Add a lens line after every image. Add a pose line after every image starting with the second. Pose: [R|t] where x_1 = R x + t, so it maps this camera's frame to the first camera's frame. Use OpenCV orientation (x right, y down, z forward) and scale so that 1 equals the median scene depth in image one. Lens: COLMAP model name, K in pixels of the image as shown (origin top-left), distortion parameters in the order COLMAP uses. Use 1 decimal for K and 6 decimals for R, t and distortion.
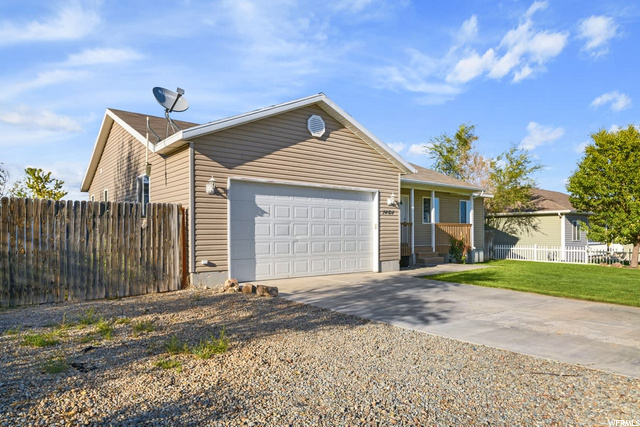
lens RADIAL K [[400.7, 0, 319.6], [0, 400.7, 217.6], [0, 0, 1]] dist [0.001148, 0.000096]
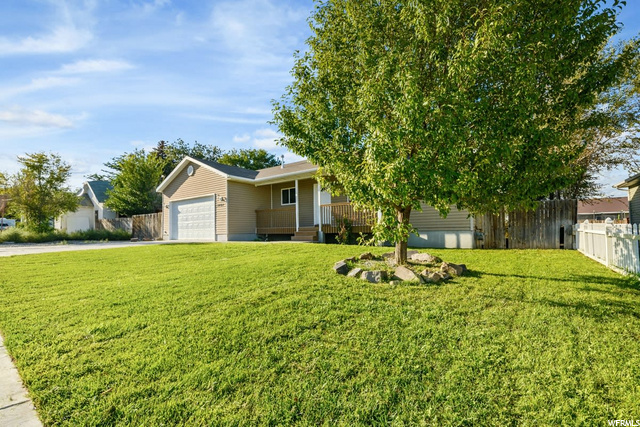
lens RADIAL K [[275.9, 0, 320.0], [0, 275.9, 213.5], [0, 0, 1]] dist [0.000786, -0.000449]
pose [[0.269261, -0.067334, -0.960711, 1.628562], [0.052596, 0.997092, -0.055142, 0.125922], [0.961630, -0.035682, 0.272019, 1.276550]]
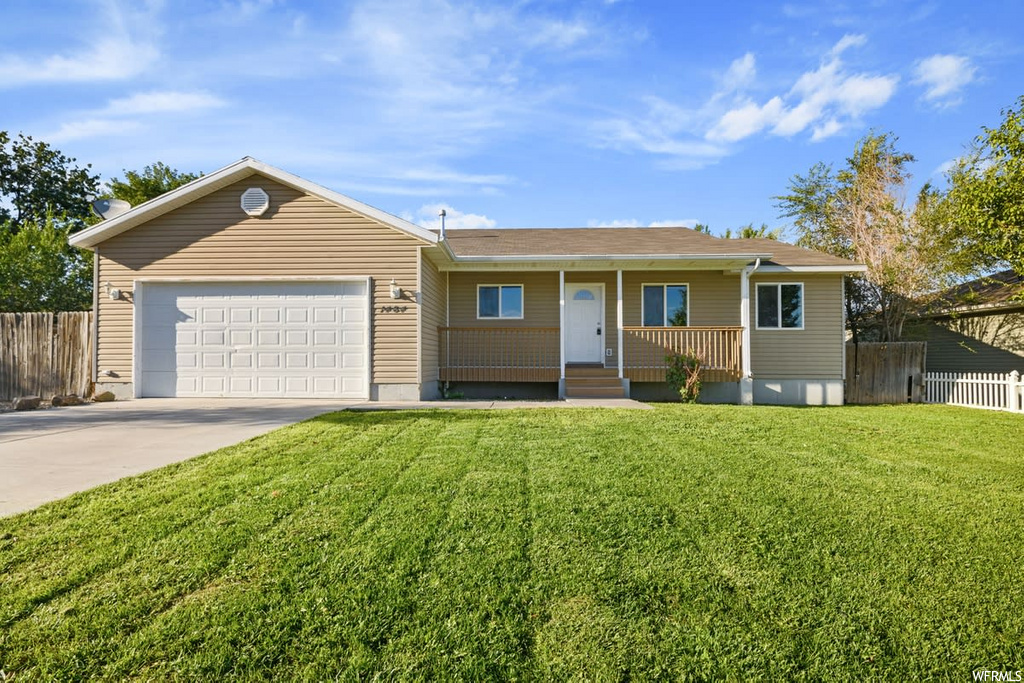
lens RADIAL K [[441.4, 0, 512.0], [0, 441.4, 341.5], [0, 0, 1]] dist [0.000786, -0.000449]
pose [[0.763520, -0.031937, -0.644994, 0.915838], [0.023827, 0.999490, -0.021284, 0.069376], [0.645344, 0.000882, 0.763891, 0.680910]]
